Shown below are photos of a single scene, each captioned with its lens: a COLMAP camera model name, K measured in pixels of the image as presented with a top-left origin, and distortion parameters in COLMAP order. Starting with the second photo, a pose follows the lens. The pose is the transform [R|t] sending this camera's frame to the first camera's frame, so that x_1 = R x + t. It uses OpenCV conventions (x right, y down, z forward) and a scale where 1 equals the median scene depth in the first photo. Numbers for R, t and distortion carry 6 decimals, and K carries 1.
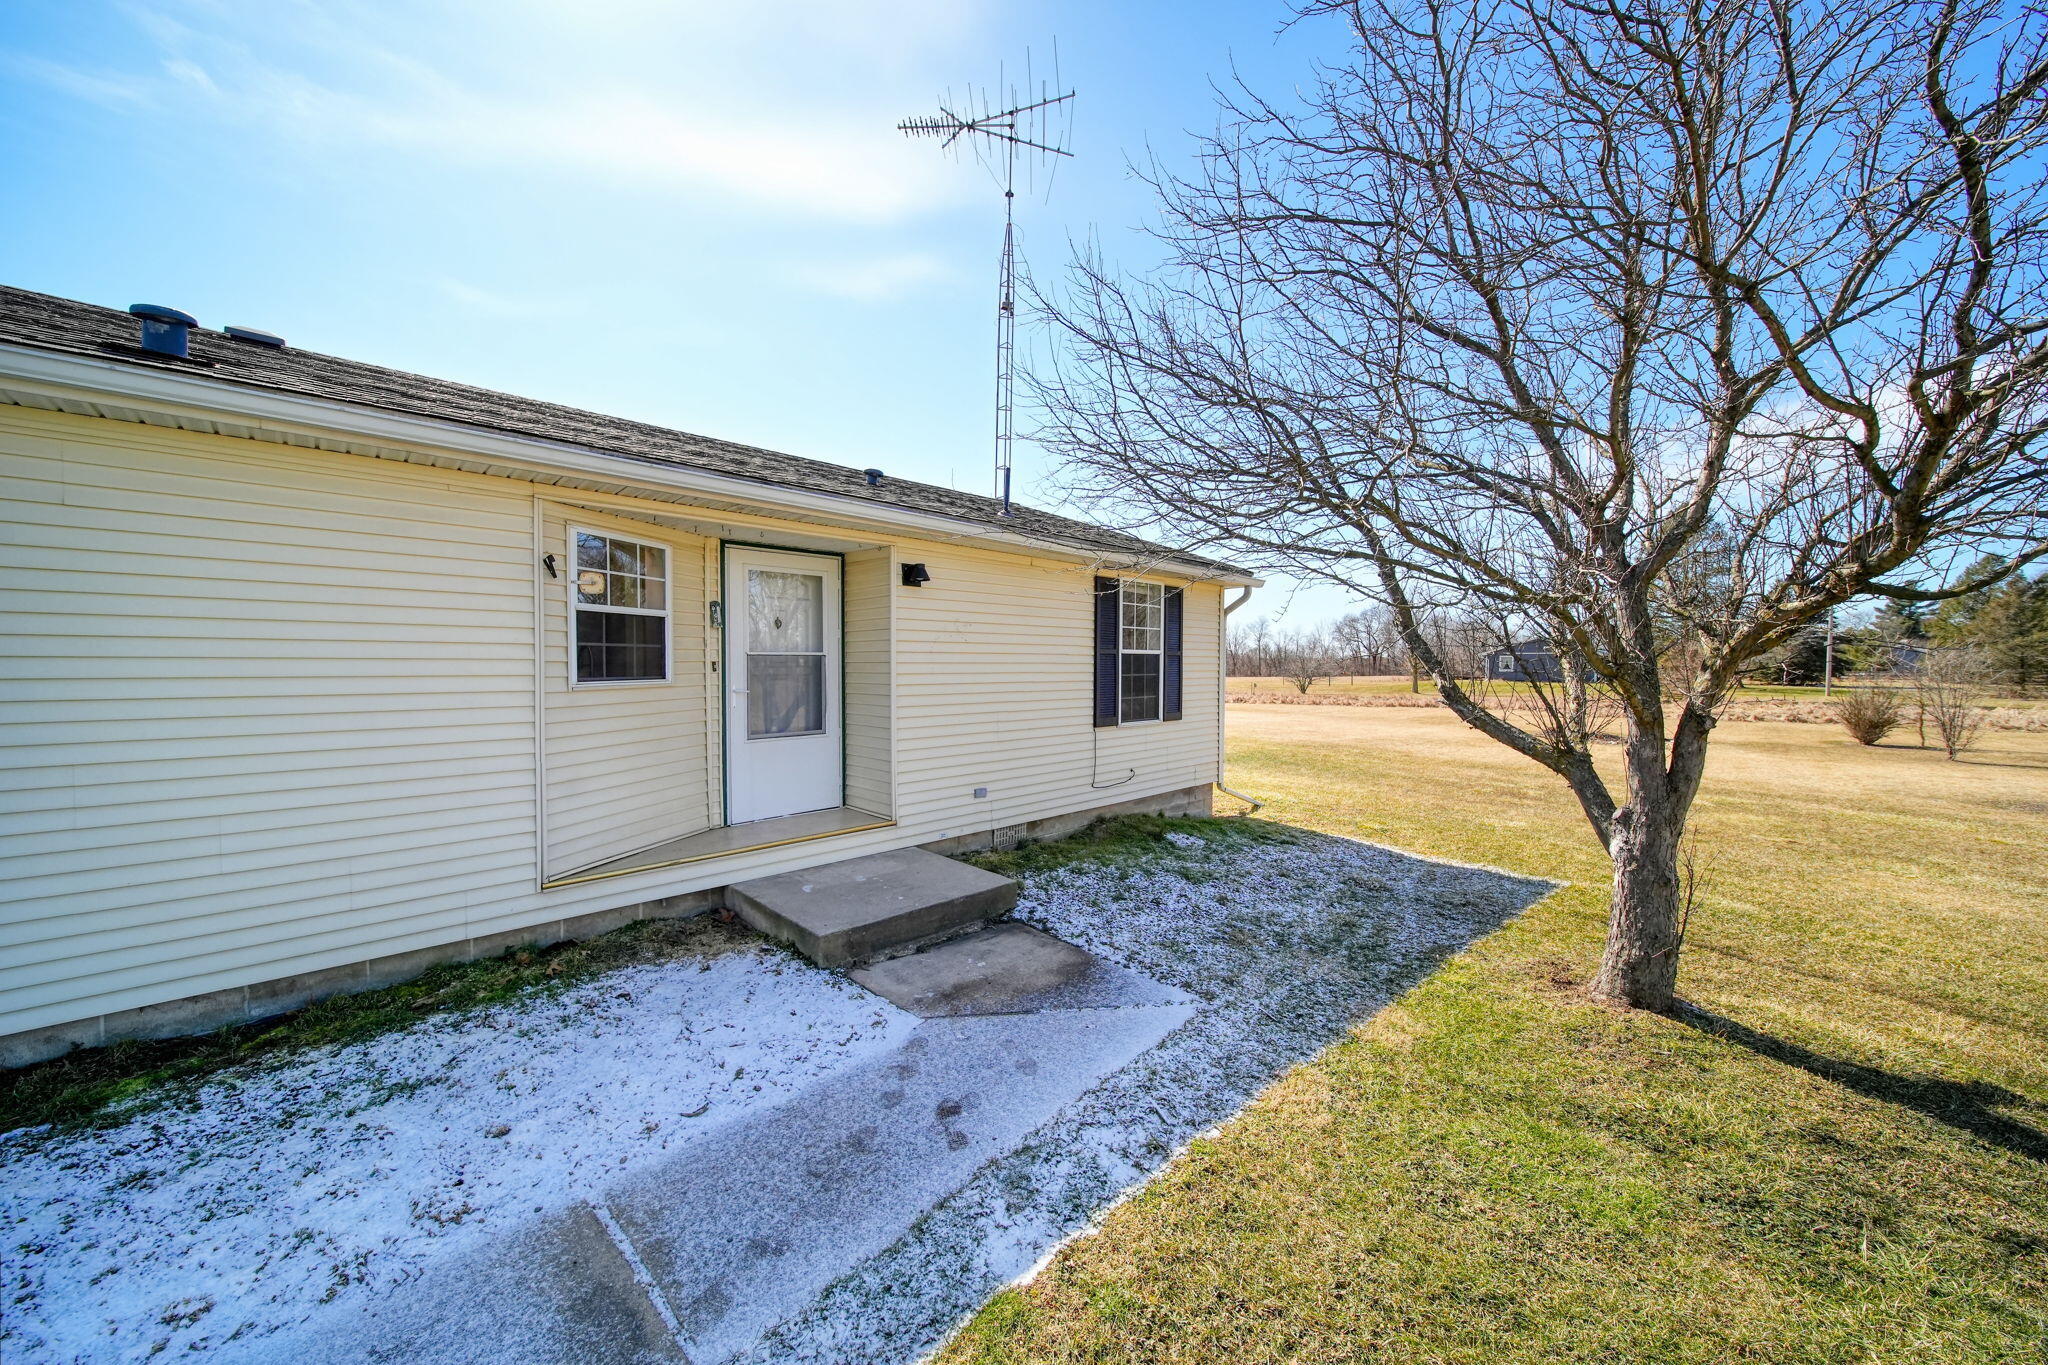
lens RADIAL K [[720.9, 0, 1018.2], [0, 720.9, 683.1], [0, 0, 1]] dist [-0.000267, -0.000325]
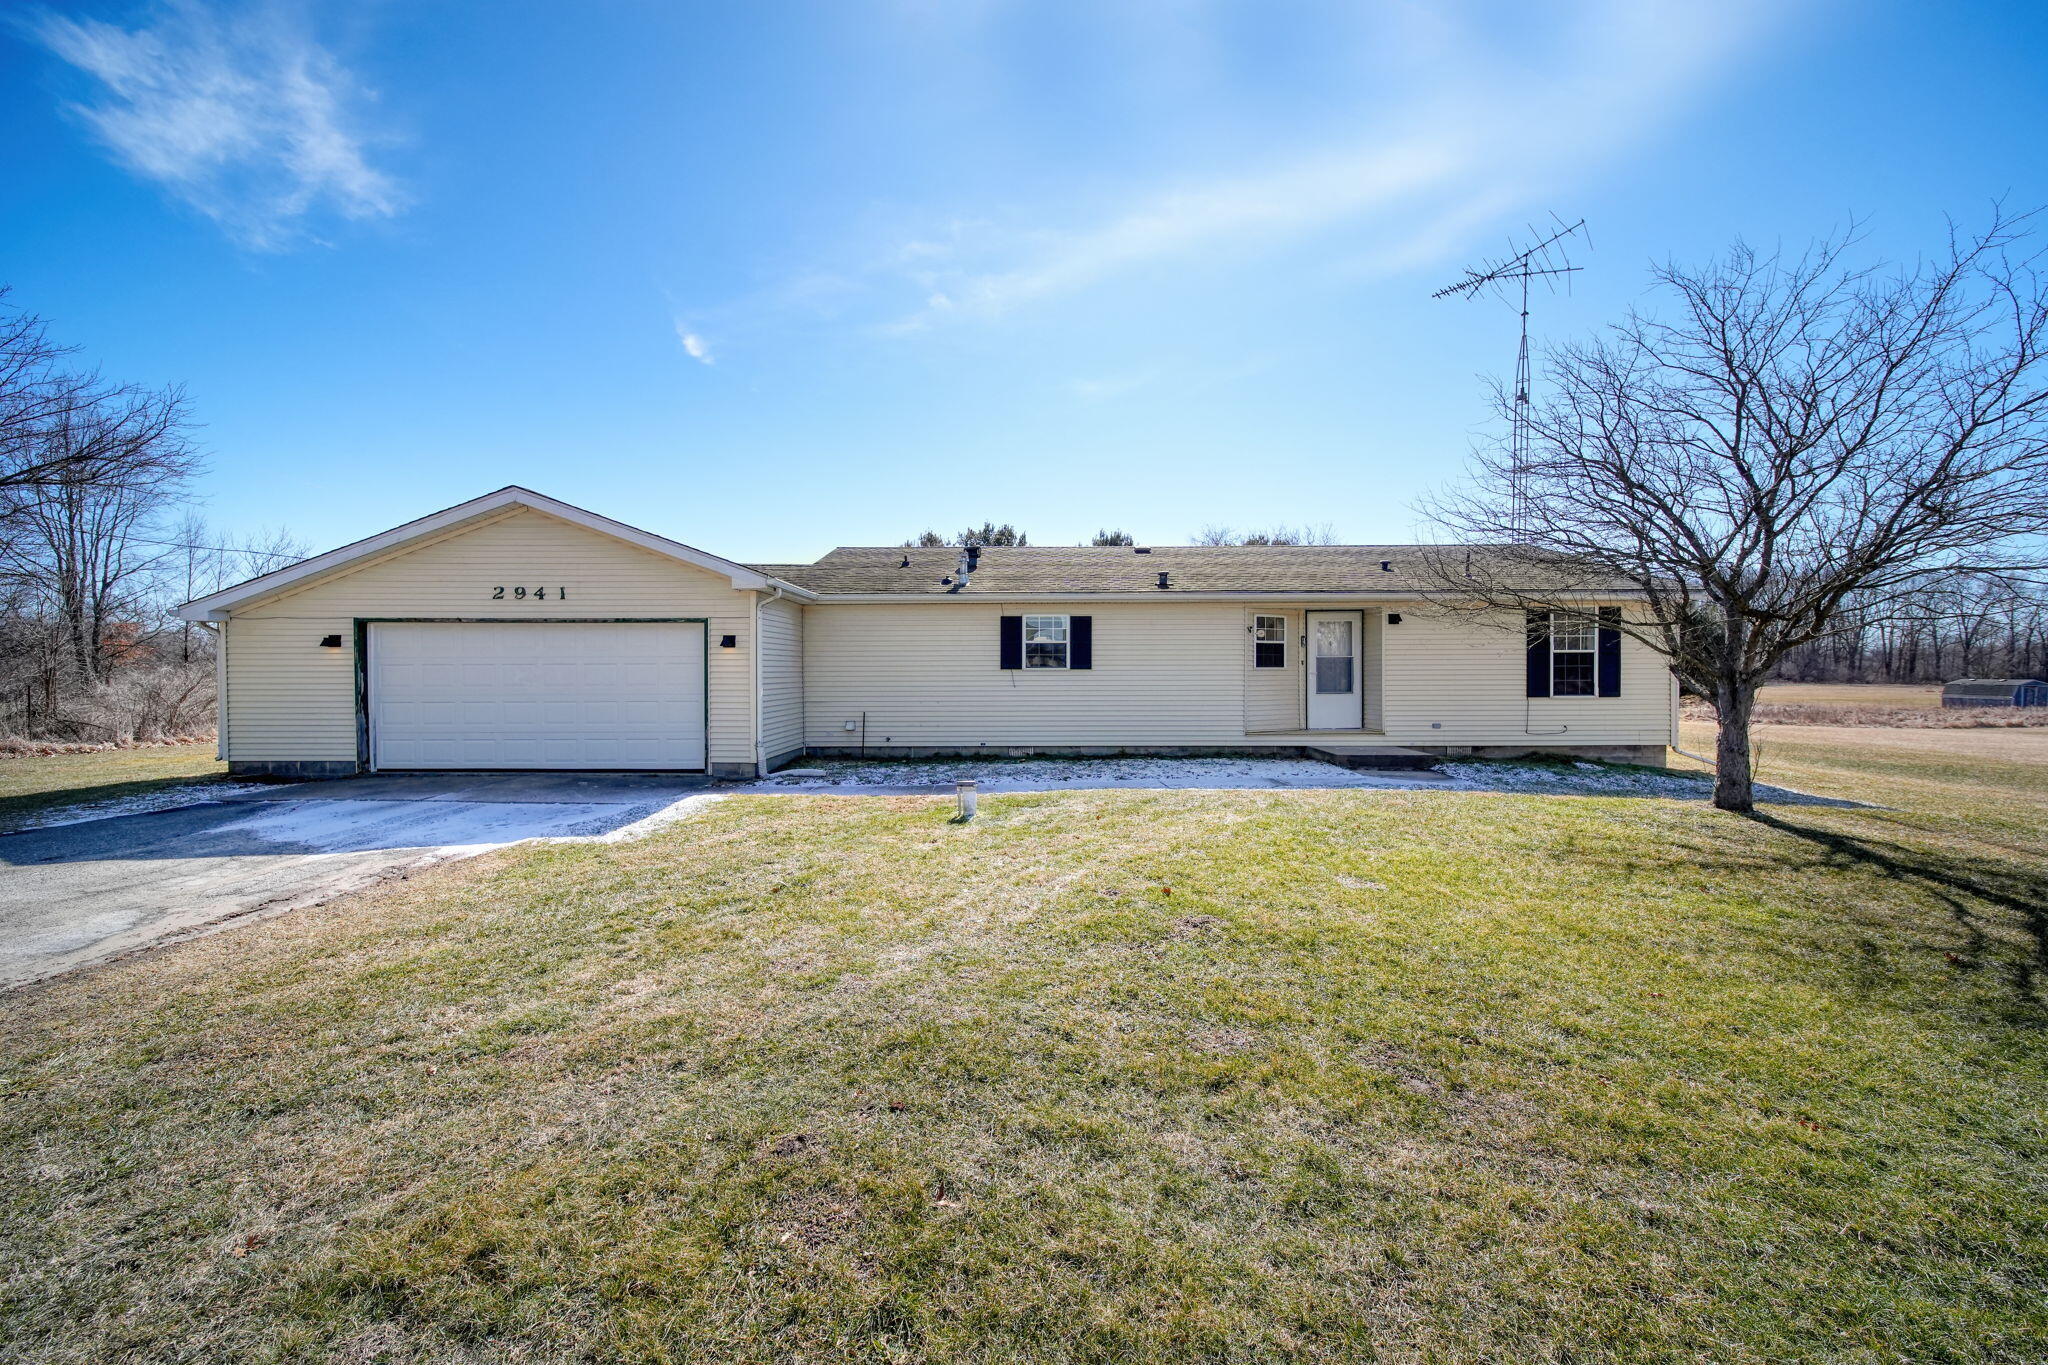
lens RADIAL K [[720.9, 0, 1018.2], [0, 720.9, 683.1], [0, 0, 1]] dist [-0.000267, -0.000325]
pose [[0.708258, 0.002100, -0.705951, 0.525615], [-0.011888, 0.999889, -0.008952, 0.067417], [0.705854, 0.014732, 0.708204, -1.193520]]
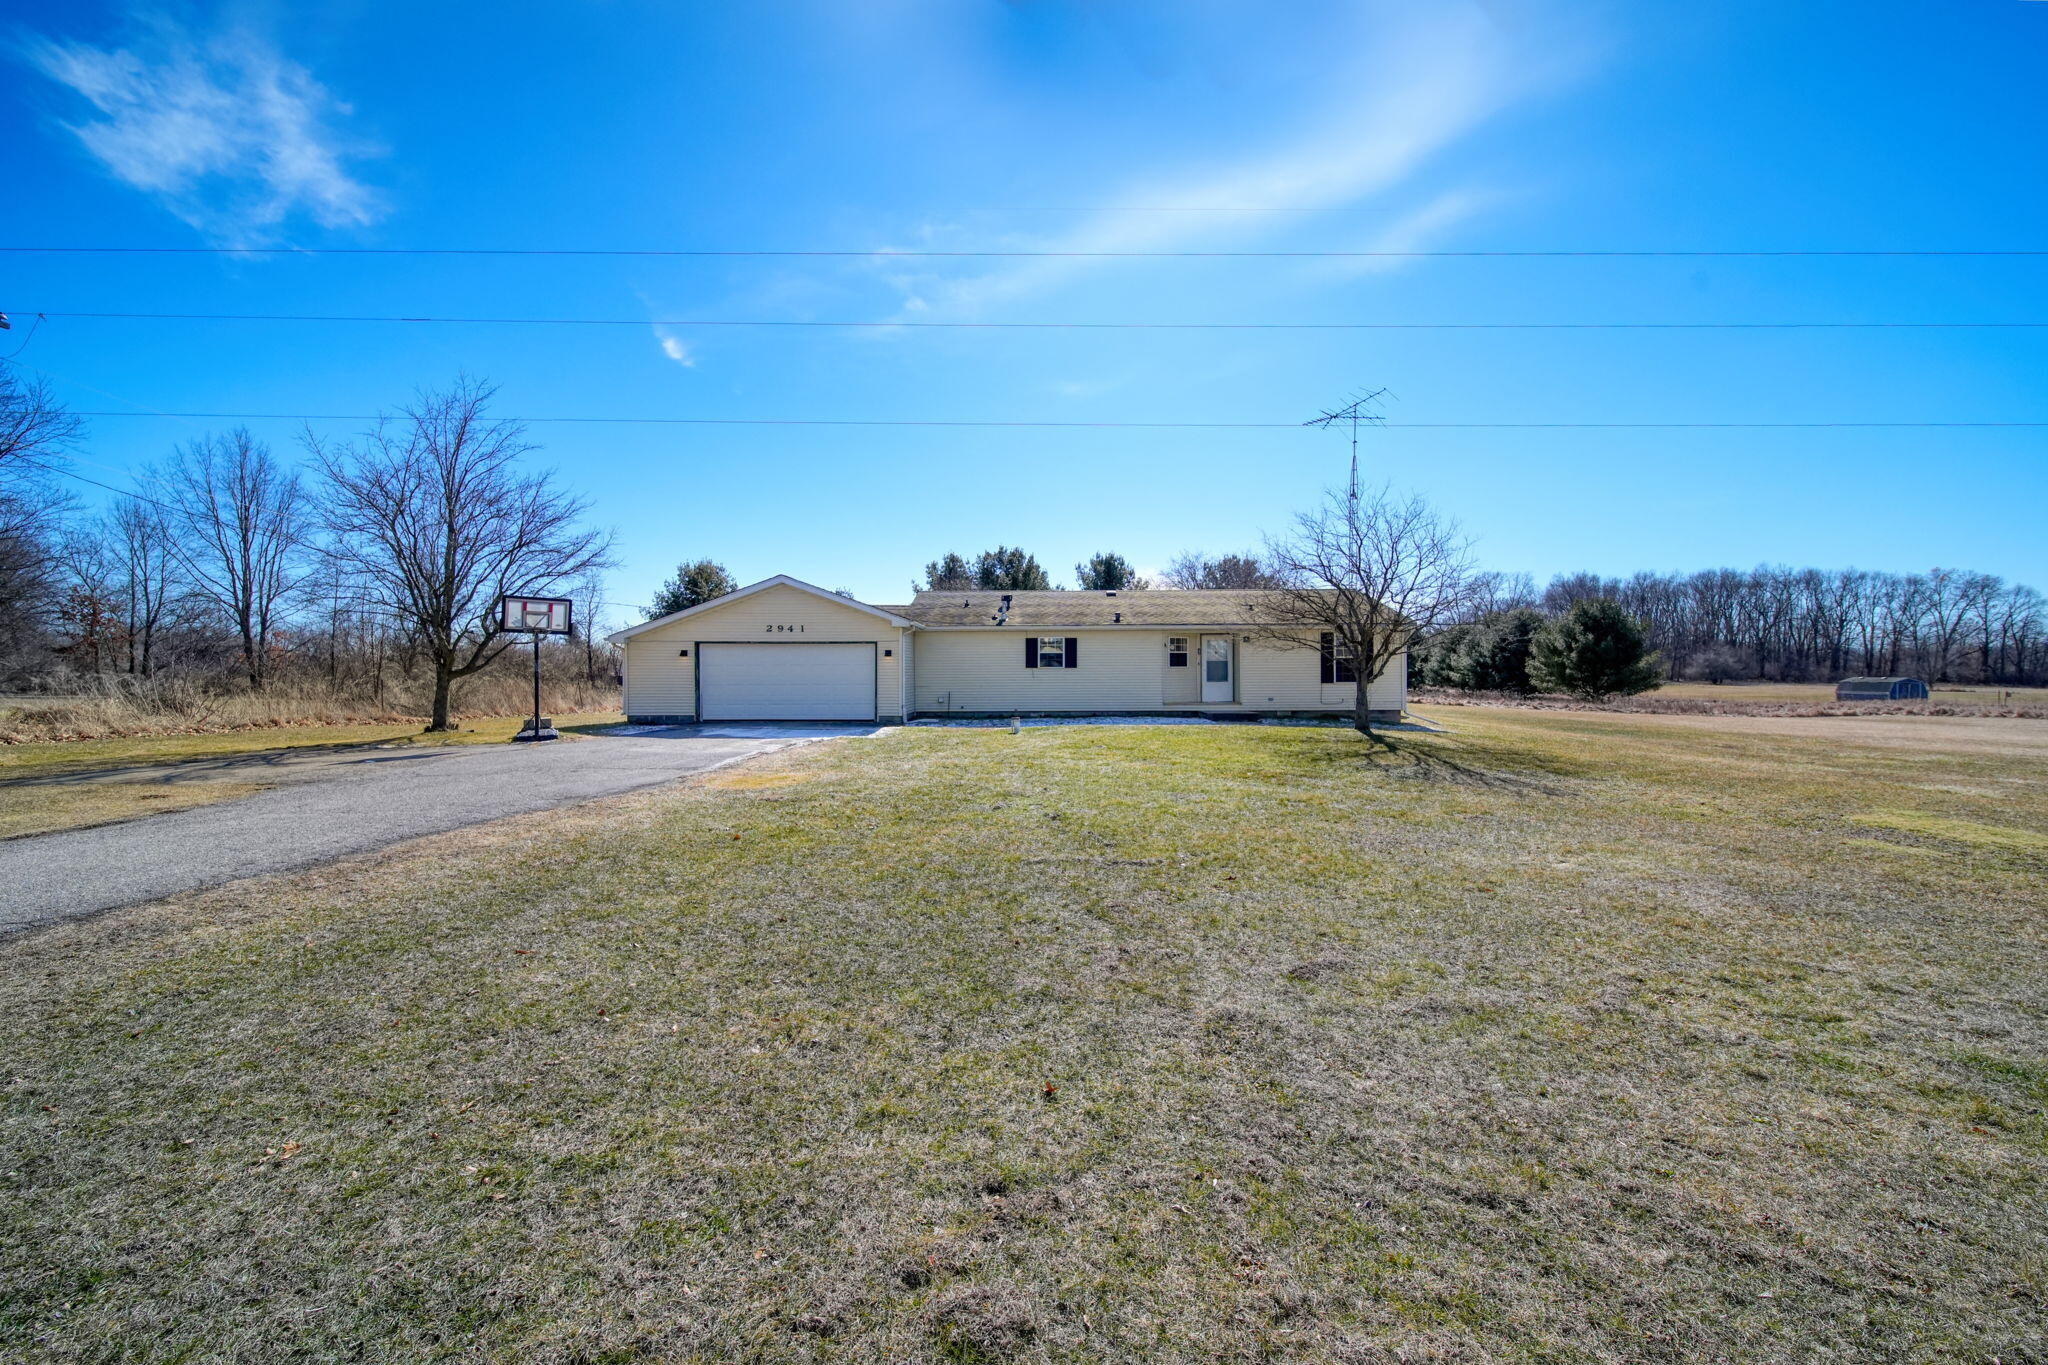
lens RADIAL K [[739.5, 0, 1022.6], [0, 739.5, 679.2], [0, 0, 1]] dist [-0.000291, -0.000233]
pose [[0.708506, -0.003627, -0.705695, 1.623059], [-0.010948, 0.999810, -0.016130, 0.126065], [0.705620, 0.019154, 0.708332, -2.385433]]
